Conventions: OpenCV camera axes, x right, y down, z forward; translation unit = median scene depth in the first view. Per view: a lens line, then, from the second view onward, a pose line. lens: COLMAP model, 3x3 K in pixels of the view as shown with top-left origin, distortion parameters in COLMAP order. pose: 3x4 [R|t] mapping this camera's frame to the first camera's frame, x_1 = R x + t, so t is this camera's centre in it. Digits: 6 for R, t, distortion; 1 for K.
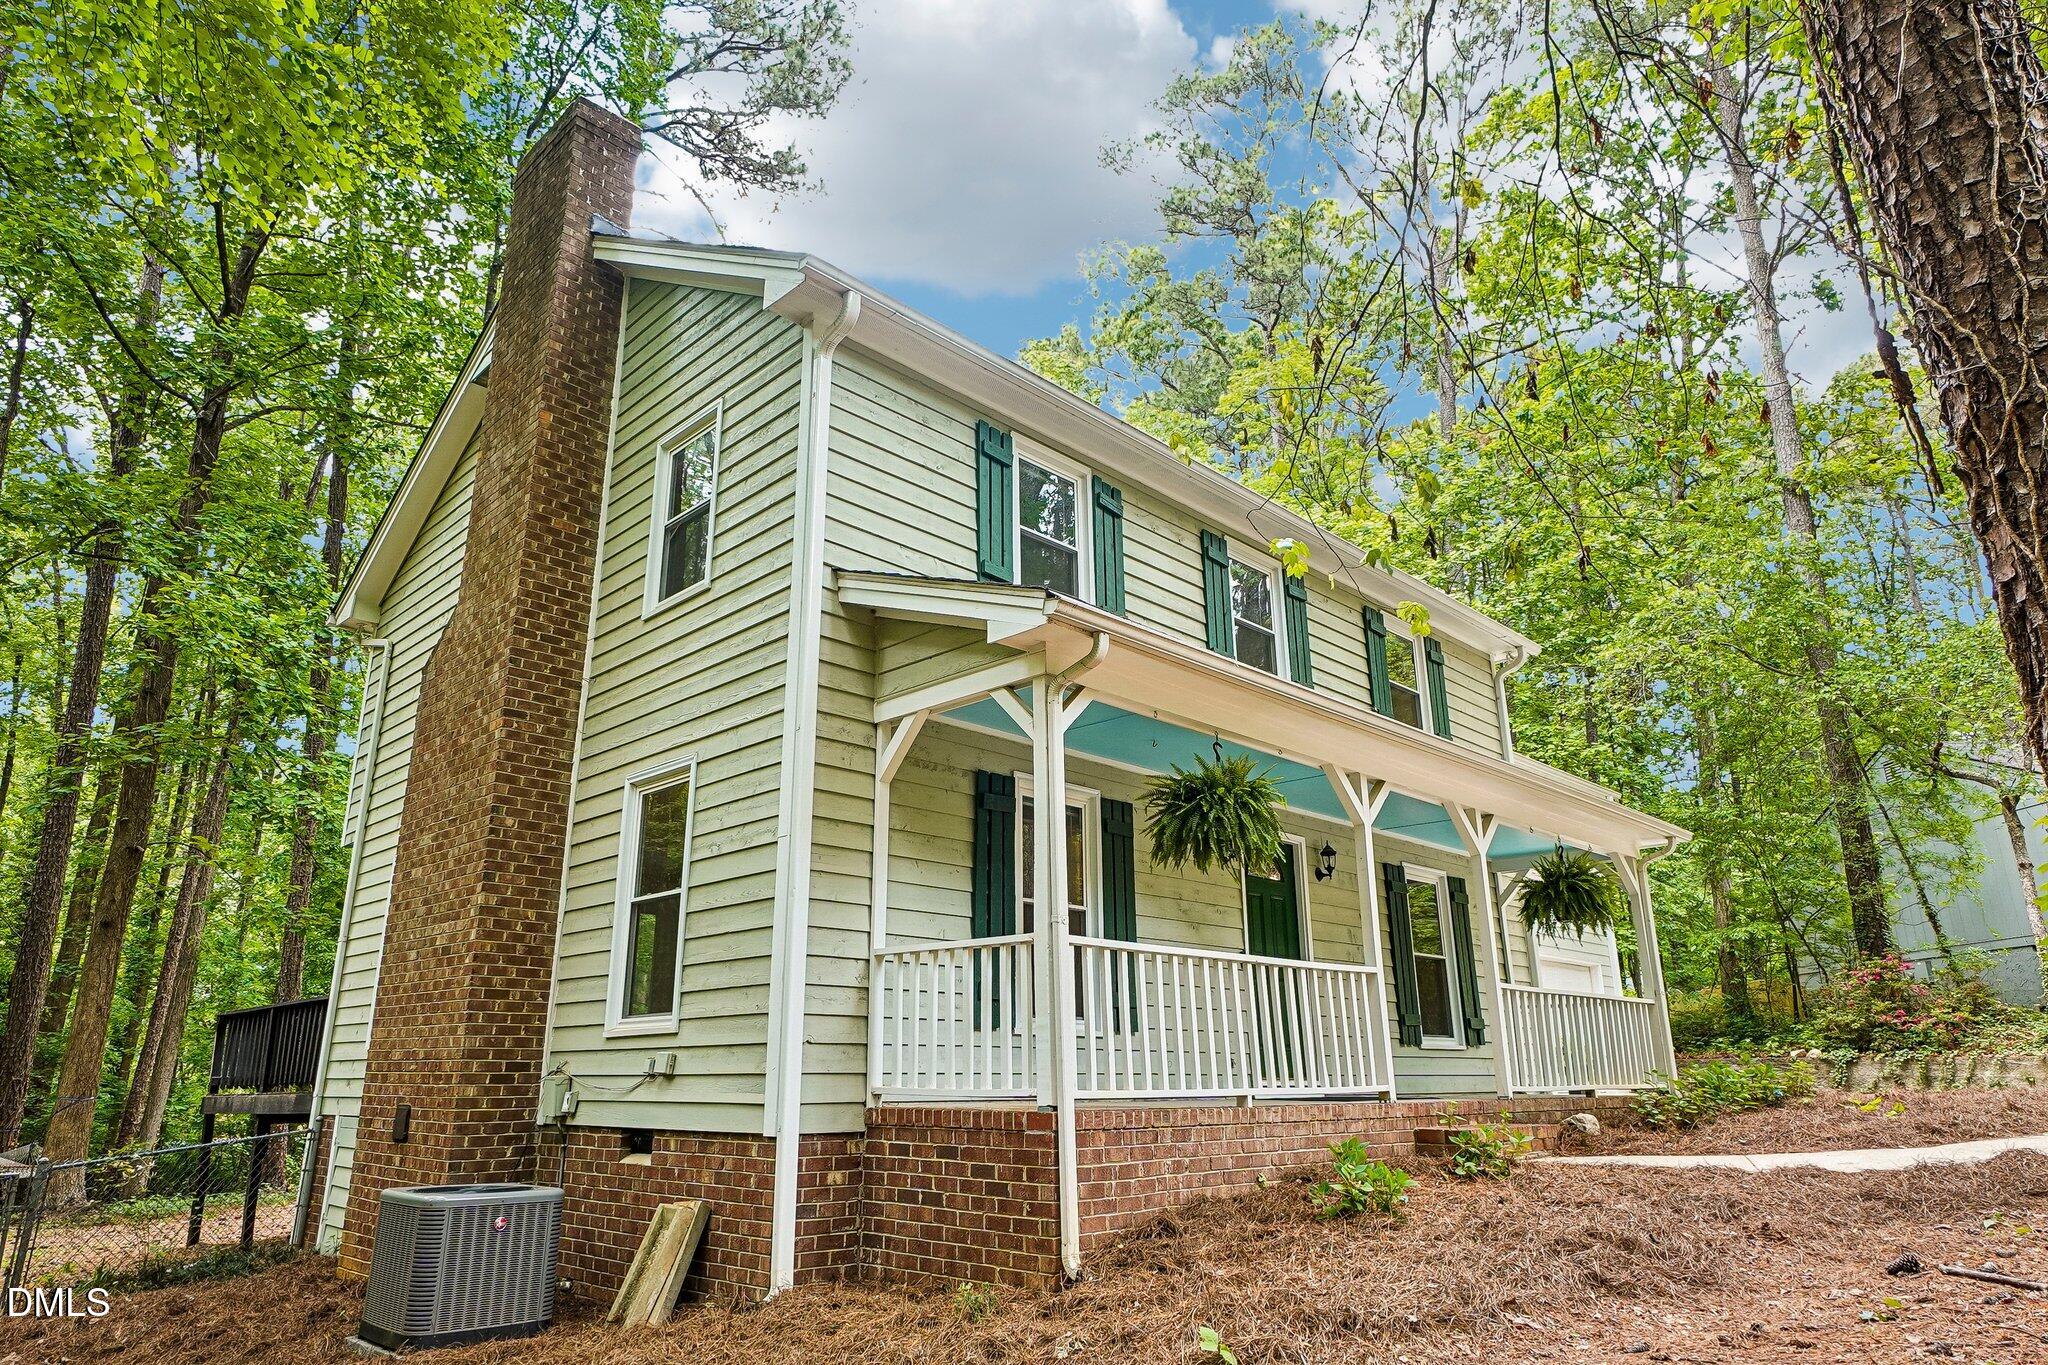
lens RADIAL K [[1254.5, 0, 1024.0], [0, 1254.5, 682.5], [0, 0, 1]] dist [0.003661, 0.003008]
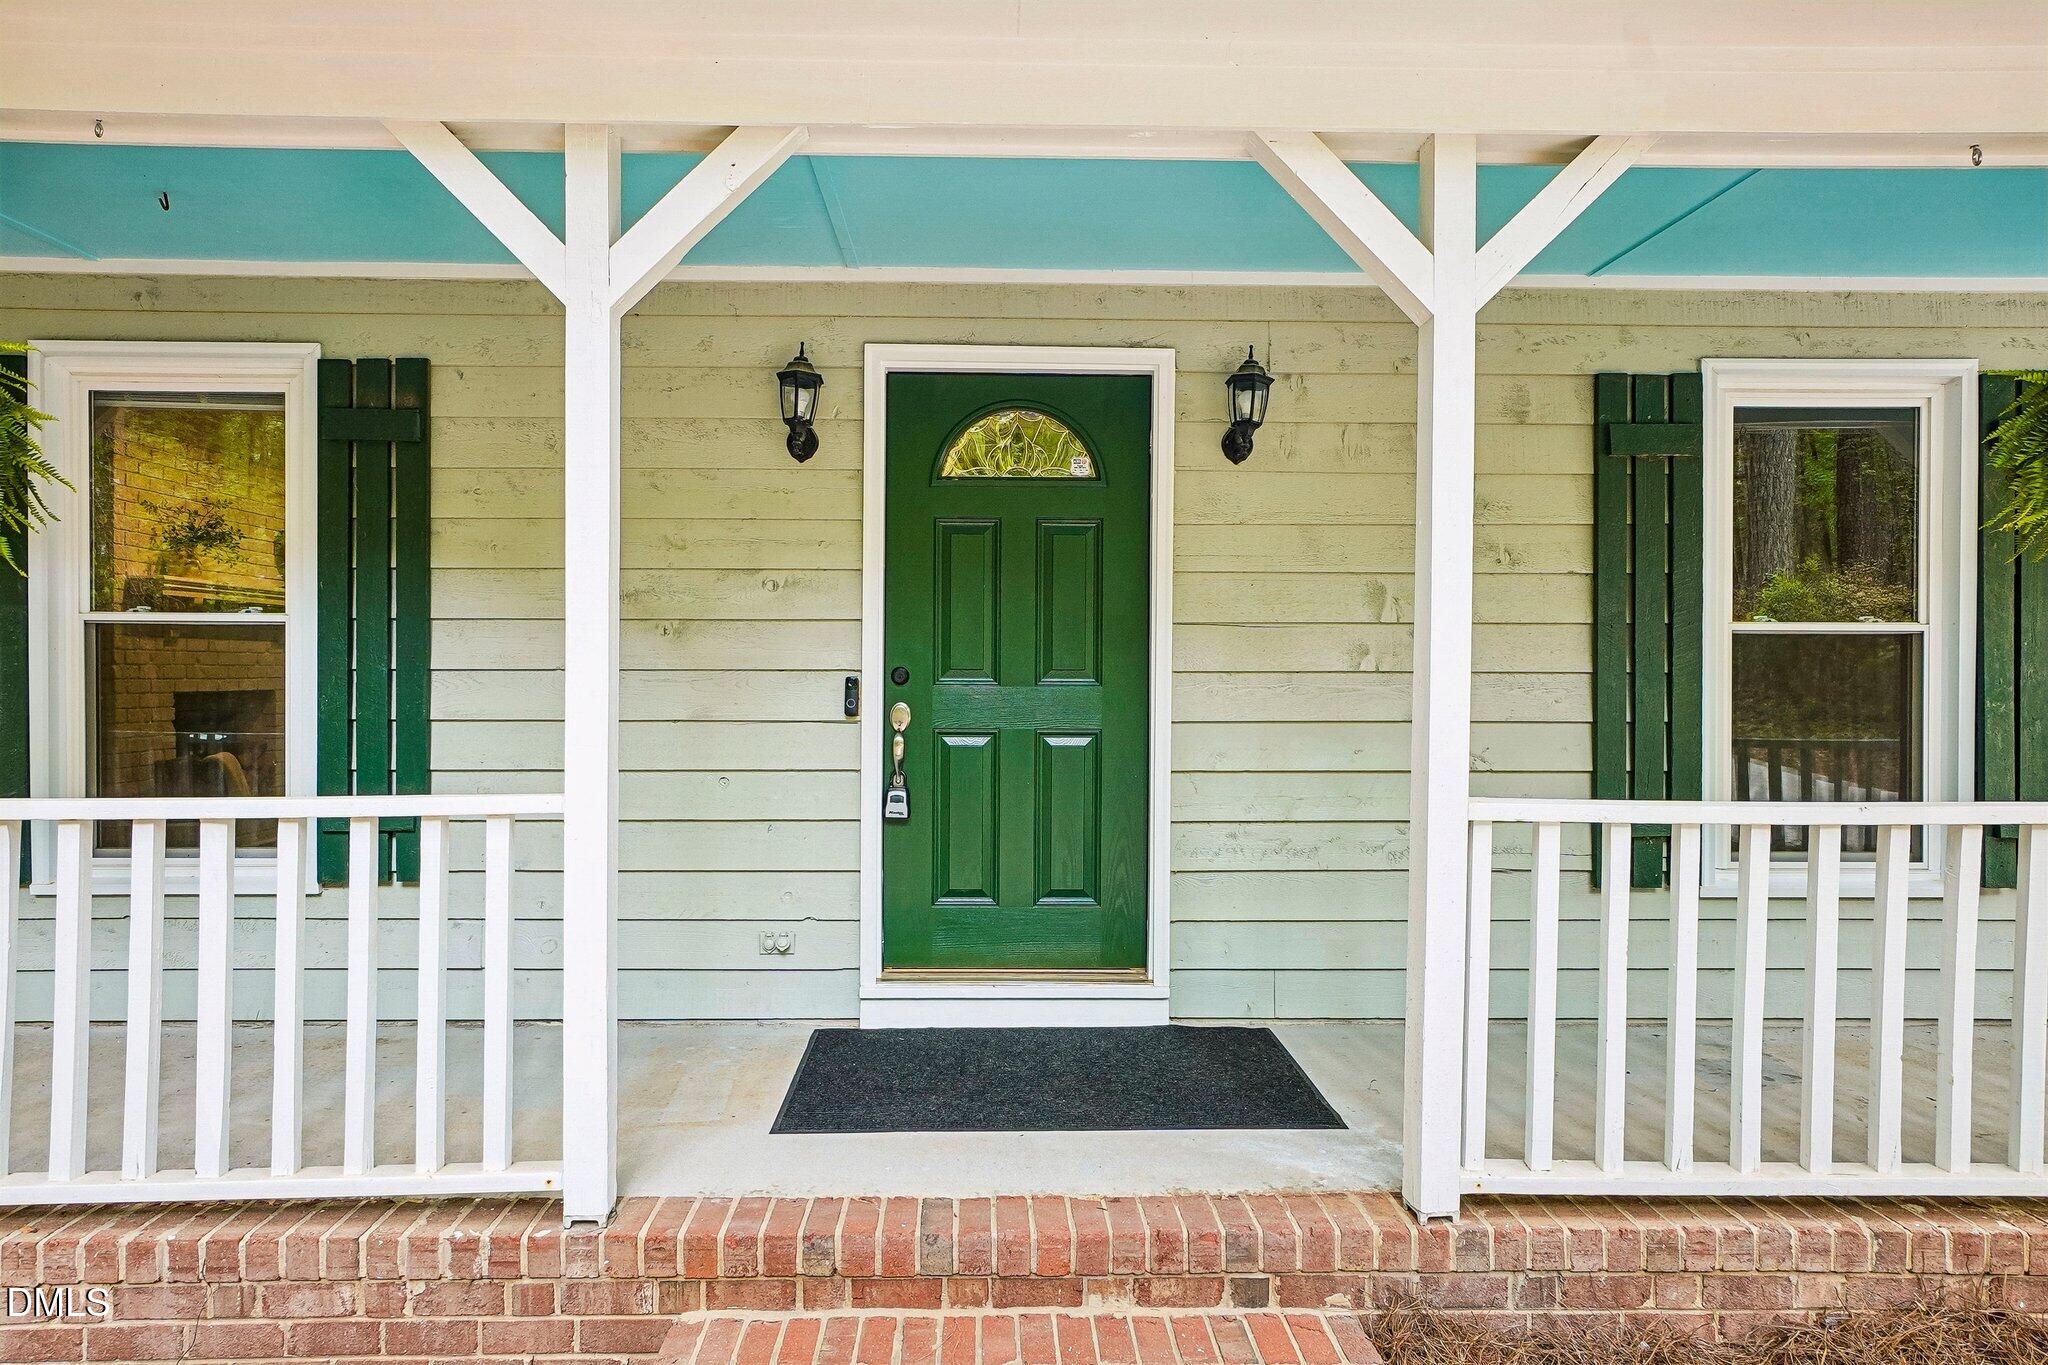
lens RADIAL K [[1306.5, 0, 1024.0], [0, 1306.5, 682.5], [0, 0, 1]] dist [0.016621, 0.001798]
pose [[0.725623, 0.017676, -0.687866, 0.579436], [0.202259, 0.950029, 0.237774, 0.148861], [0.657695, -0.311661, 0.685787, 0.870798]]
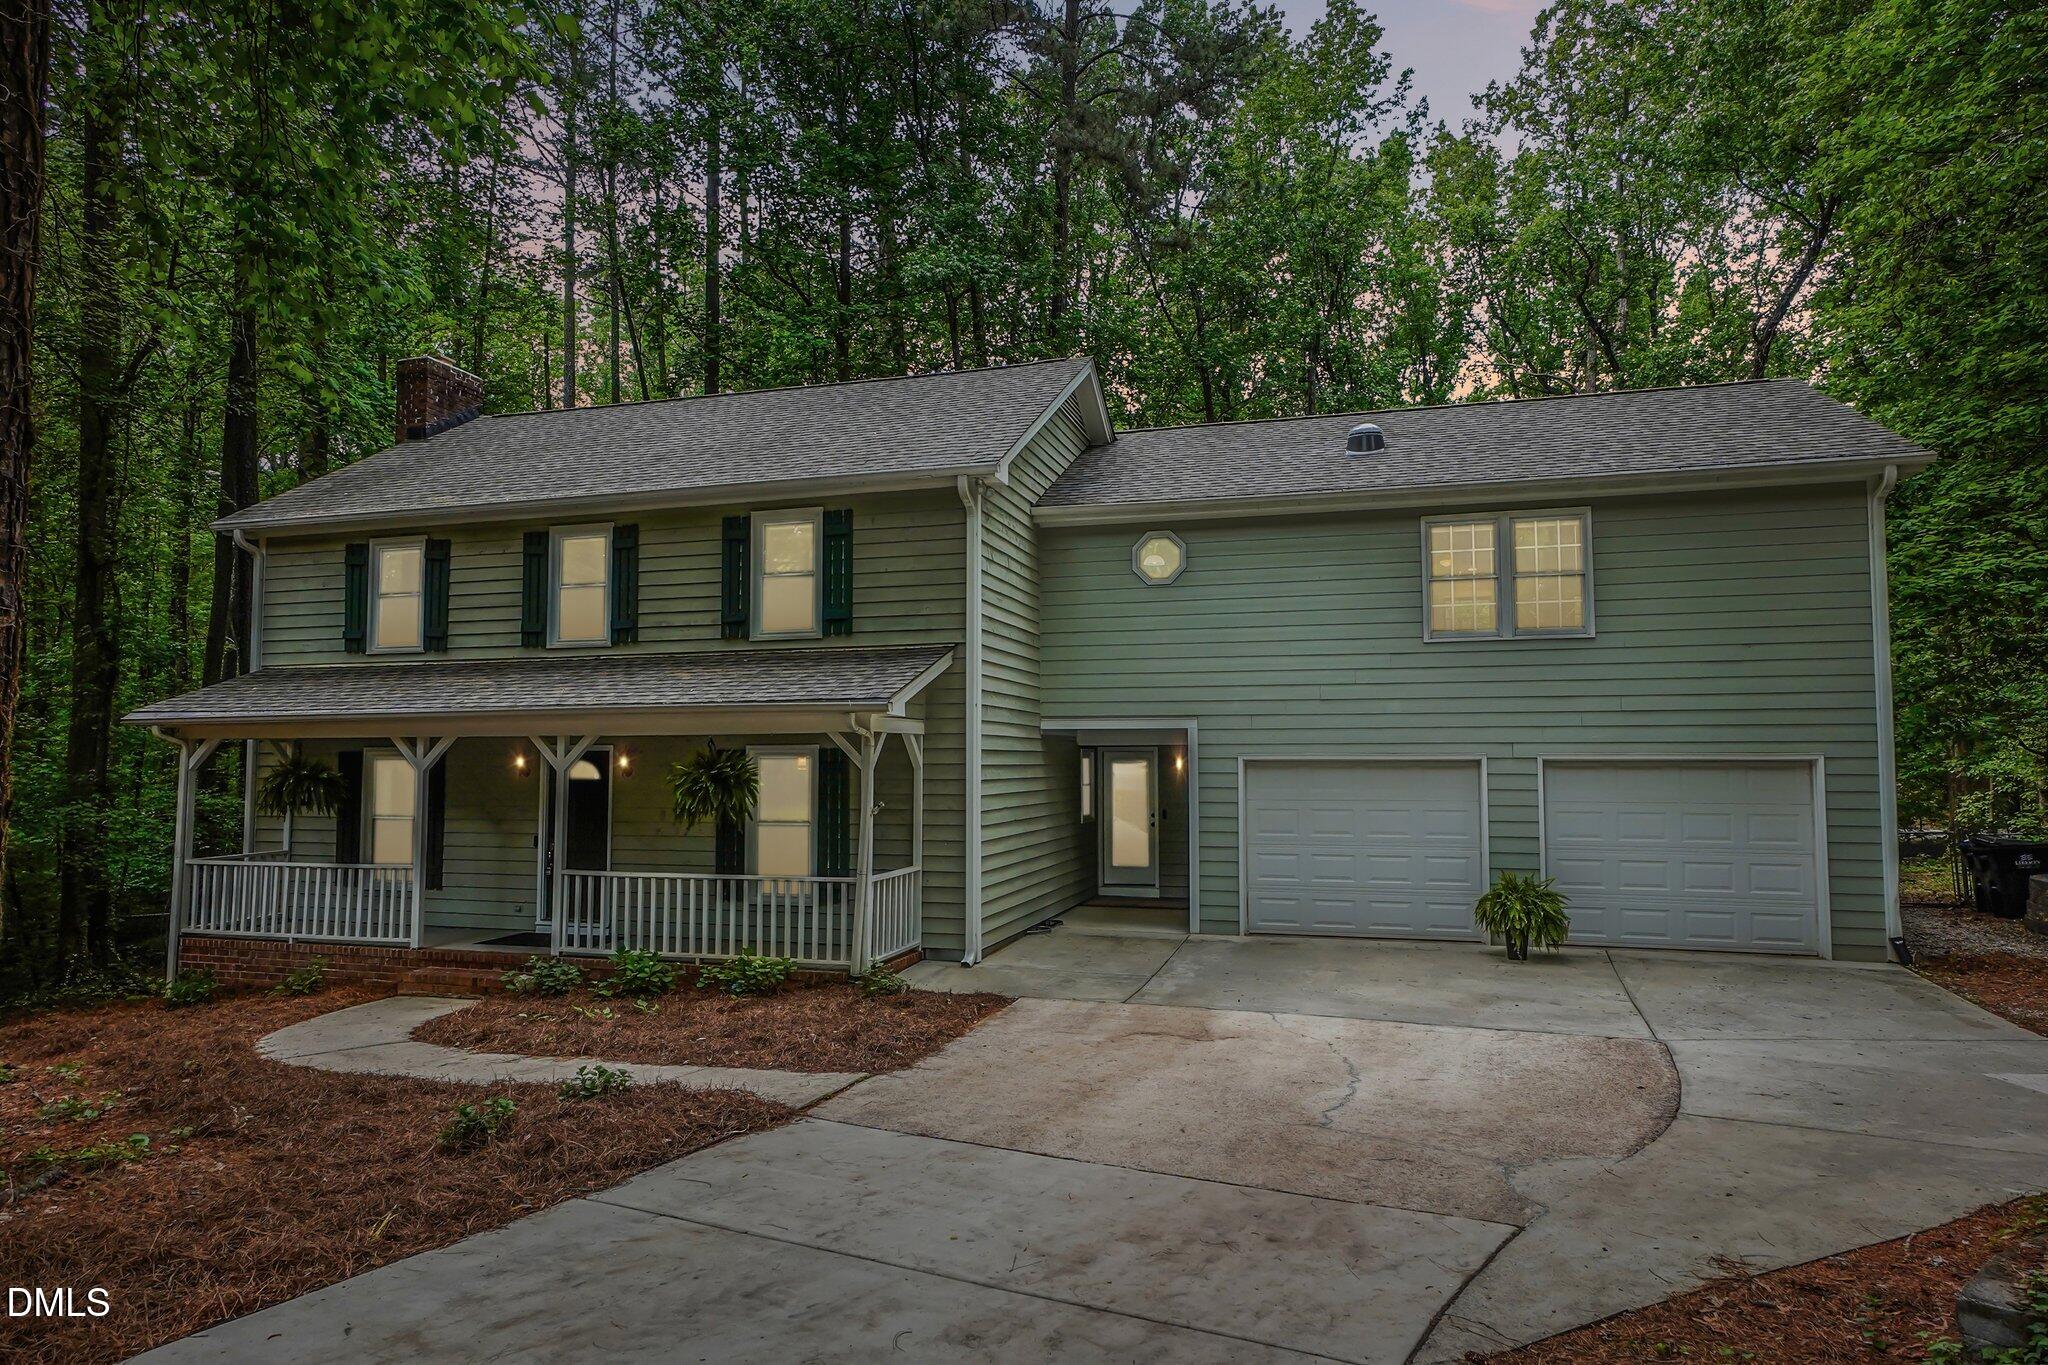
lens RADIAL K [[1218.3, 0, 1024.0], [0, 1218.3, 682.5], [0, 0, 1]] dist [-0.002538, -0.000728]
pose [[0.473369, -0.053762, -0.879222, 1.970989], [0.266793, 0.960003, 0.084939, 0.084980], [0.839490, -0.274778, 0.468779, 0.995923]]
